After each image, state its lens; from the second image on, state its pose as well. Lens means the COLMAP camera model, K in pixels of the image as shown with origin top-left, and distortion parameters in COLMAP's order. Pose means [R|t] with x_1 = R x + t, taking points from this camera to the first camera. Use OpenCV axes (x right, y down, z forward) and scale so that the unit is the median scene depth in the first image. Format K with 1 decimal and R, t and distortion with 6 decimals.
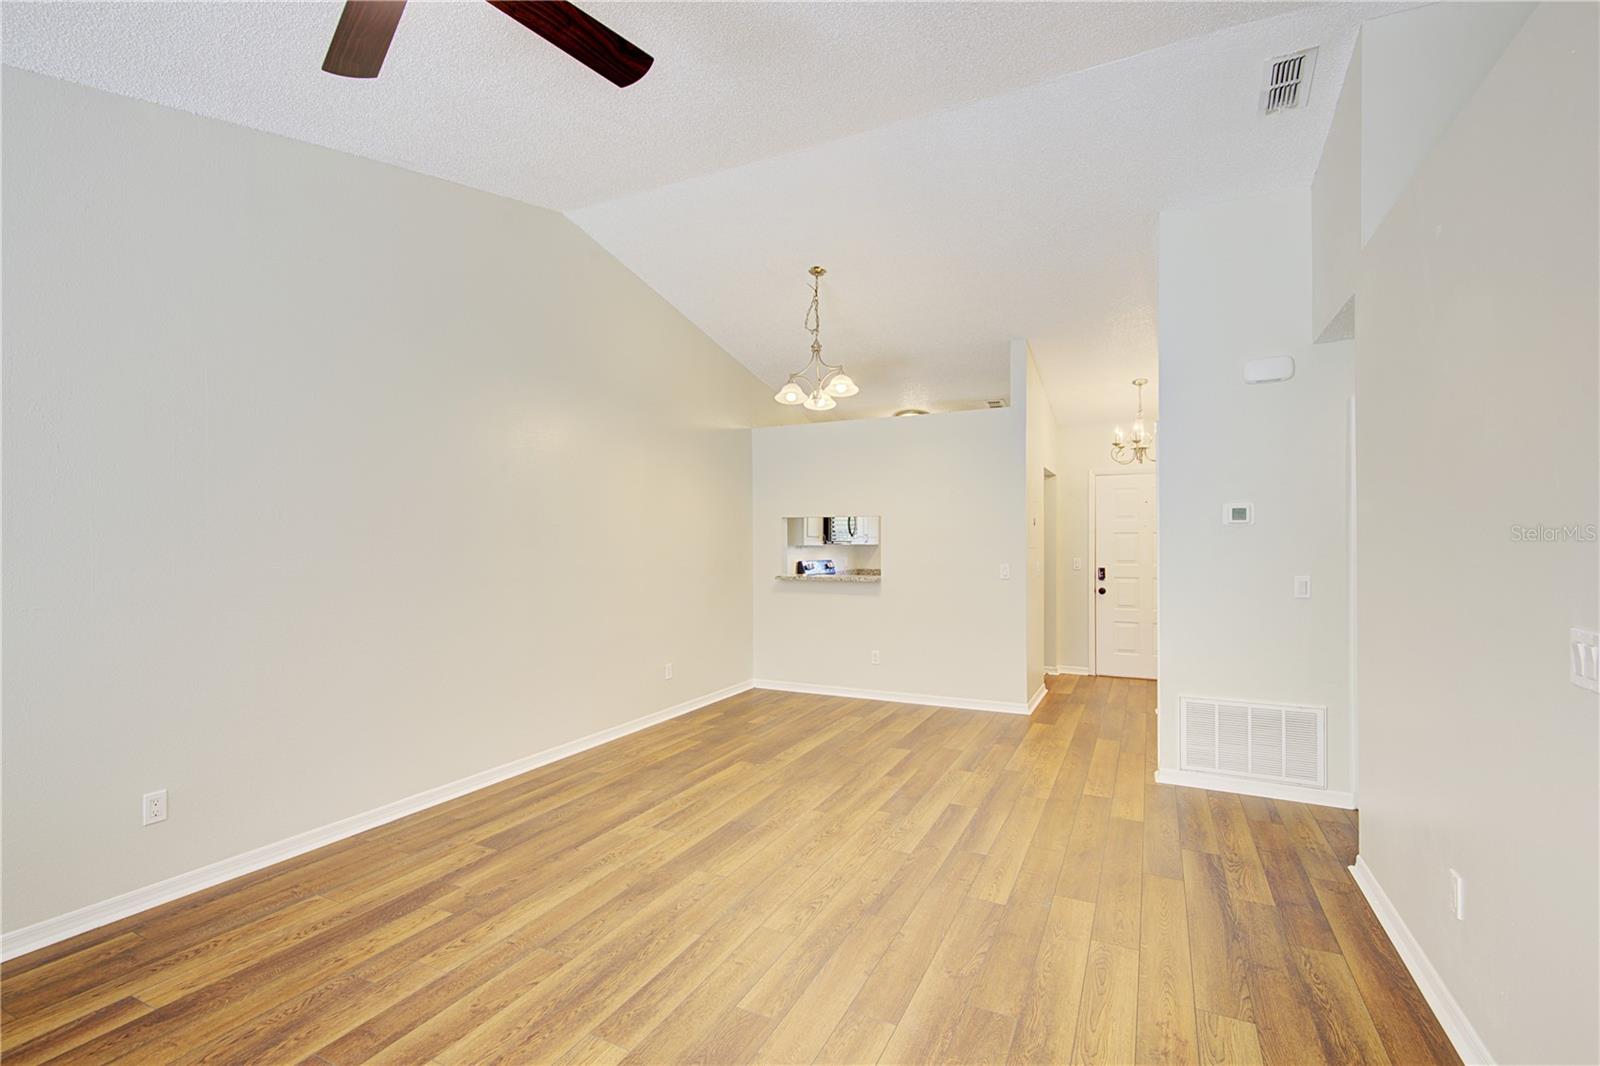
lens RADIAL K [[719.1, 0, 802.1], [0, 719.1, 538.4], [0, 0, 1]] dist [0.006077, -0.002854]
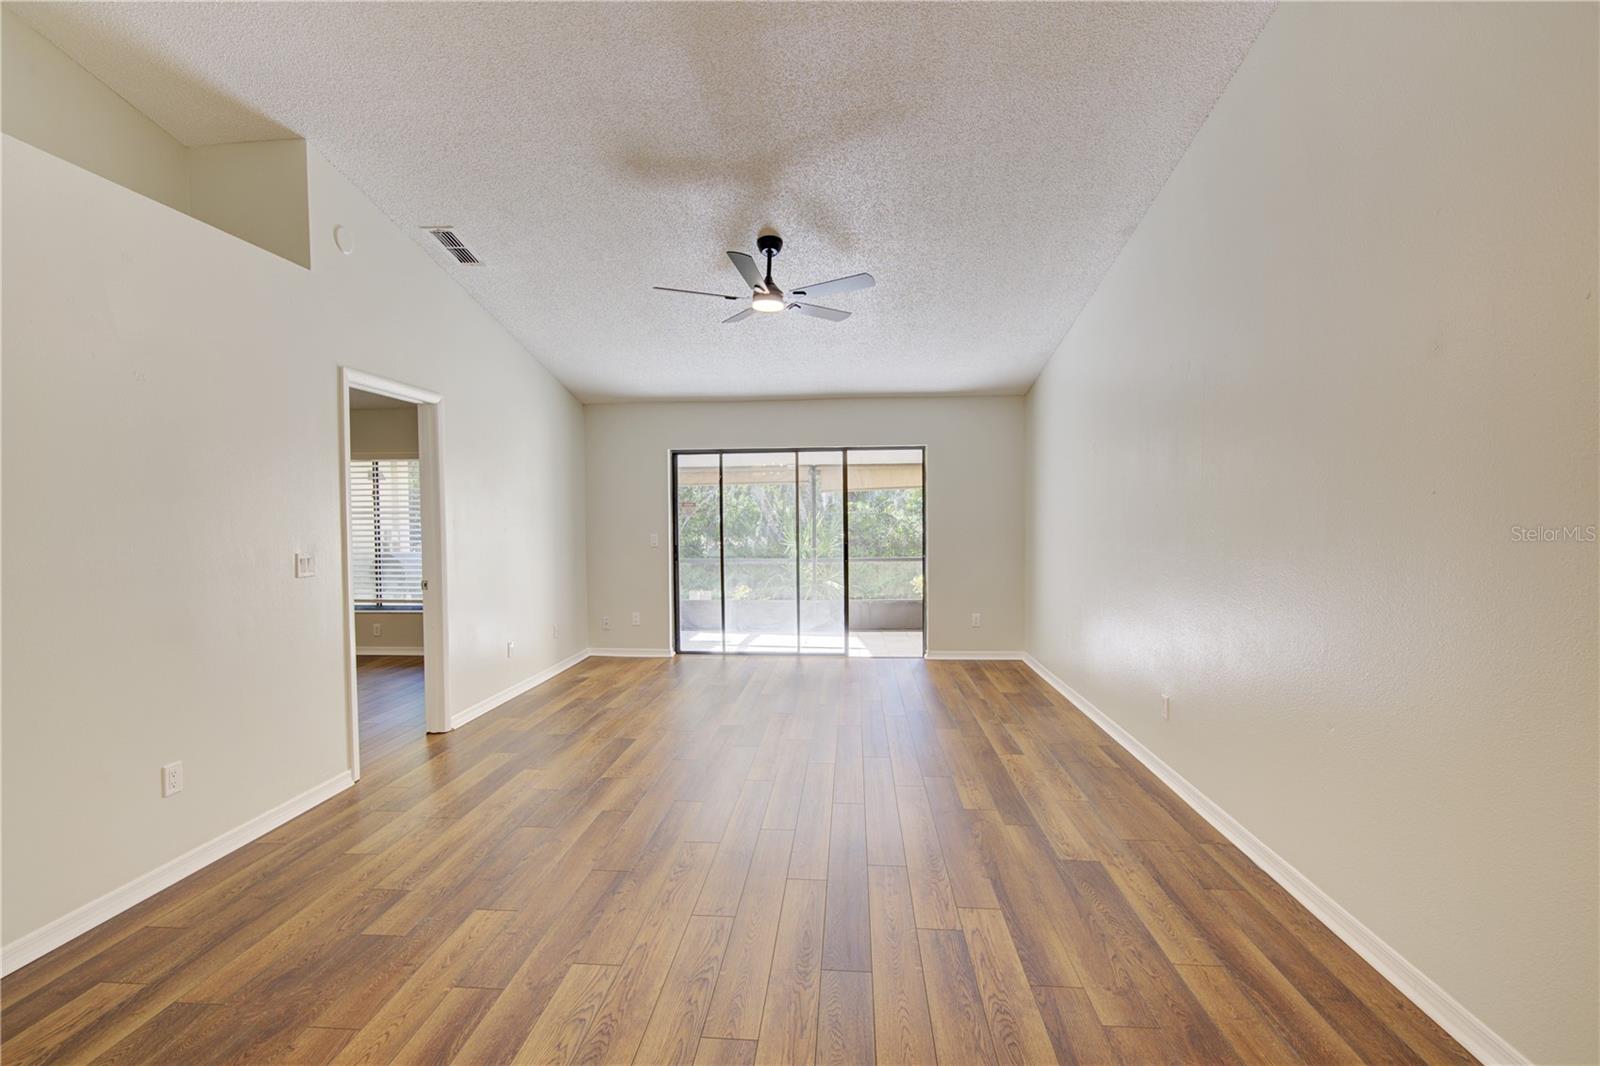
lens RADIAL K [[719.1, 0, 791.7], [0, 719.1, 534.5], [0, 0, 1]] dist [0.006077, -0.002854]
pose [[-0.932649, 0.019237, -0.360271, 0.157196], [0.009912, 0.999567, 0.027713, 0.005520], [0.360648, 0.022276, -0.932436, 1.375340]]
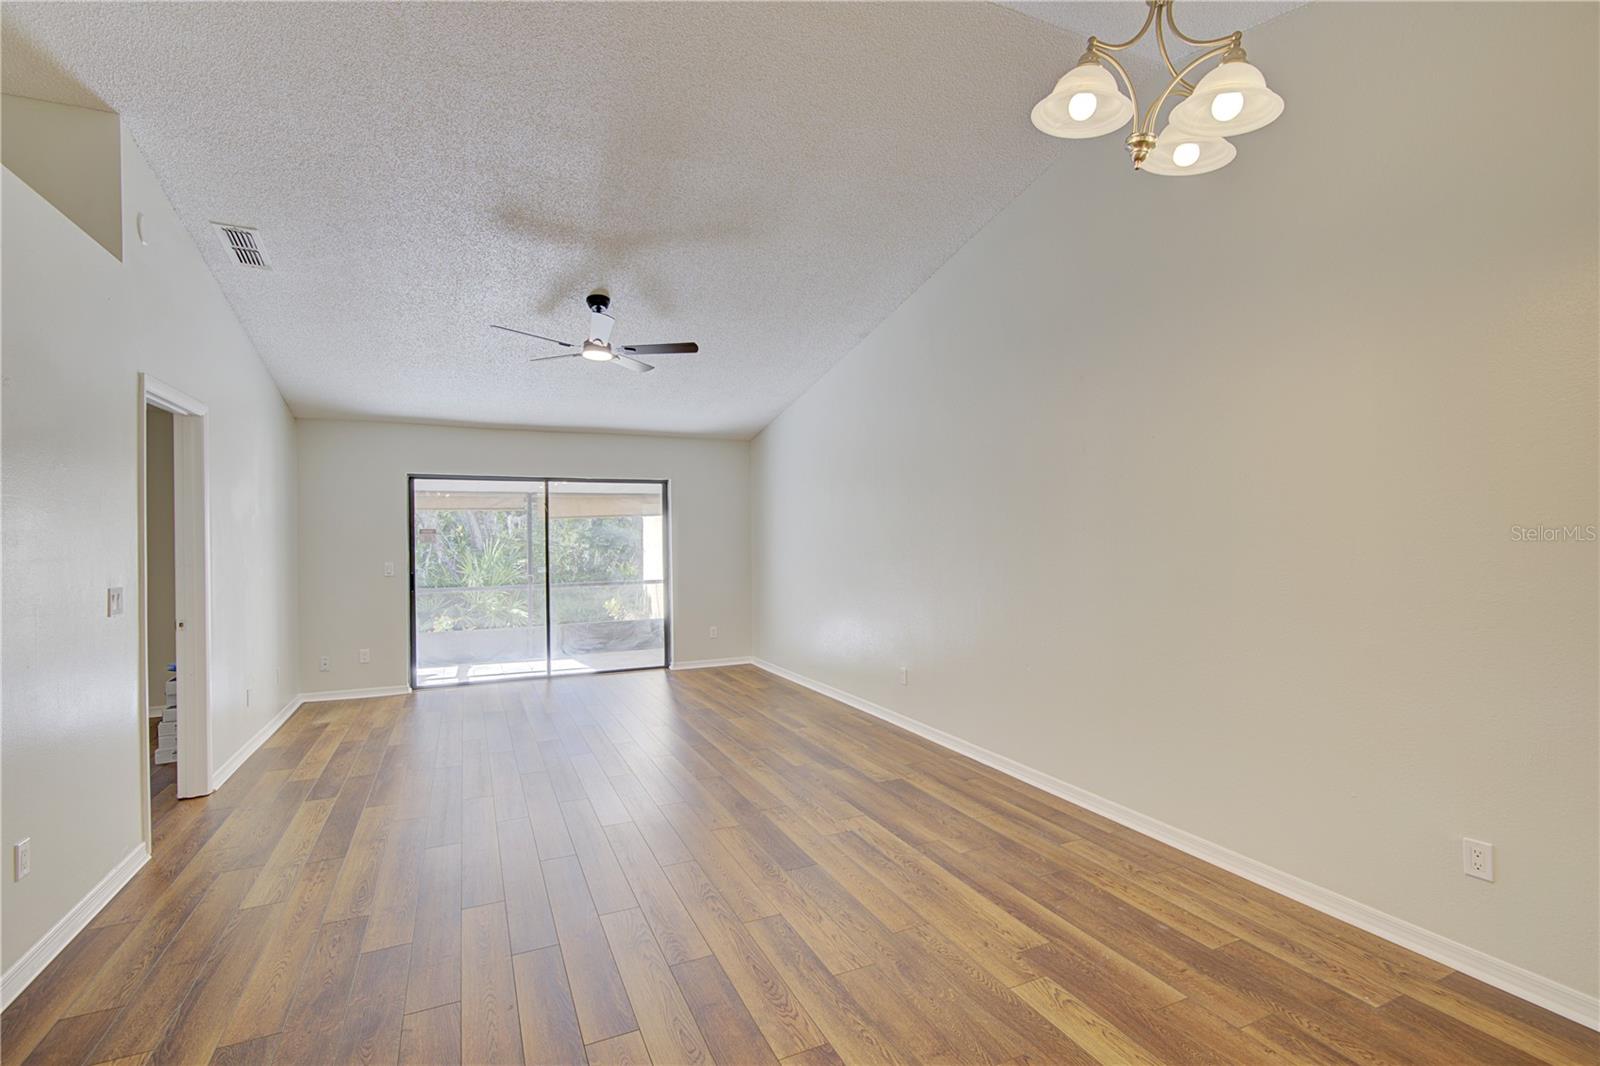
lens RADIAL K [[719.1, 0, 790.4], [0, 719.1, 537.2], [0, 0, 1]] dist [0.006077, -0.002854]
pose [[-0.636699, 0.007811, -0.771073, 0.521068], [0.011589, 0.999933, 0.000561, 0.001228], [0.771025, -0.008579, -0.636747, 1.367964]]
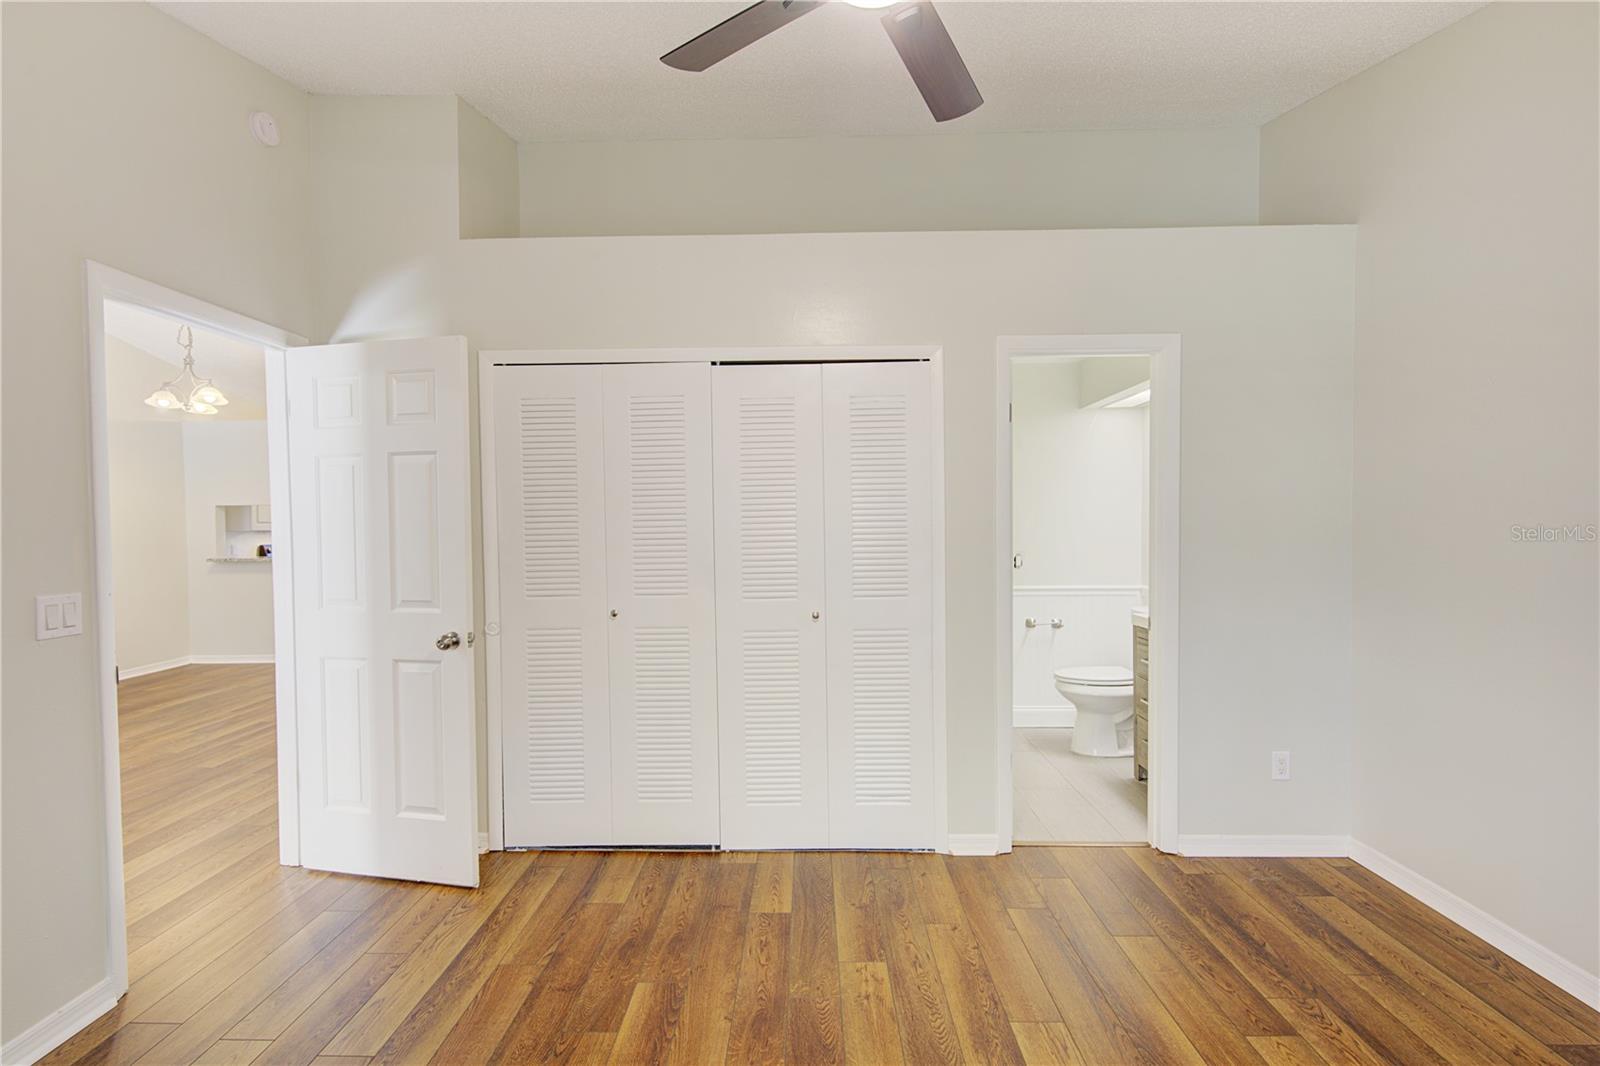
lens RADIAL K [[719.1, 0, 792.1], [0, 719.1, 520.1], [0, 0, 1]] dist [0.006077, -0.002854]
pose [[0.904106, -0.007239, 0.427246, 0.511852], [0.007746, 0.999970, 0.000553, 0.000980], [-0.427237, 0.002809, 0.904135, -0.610209]]
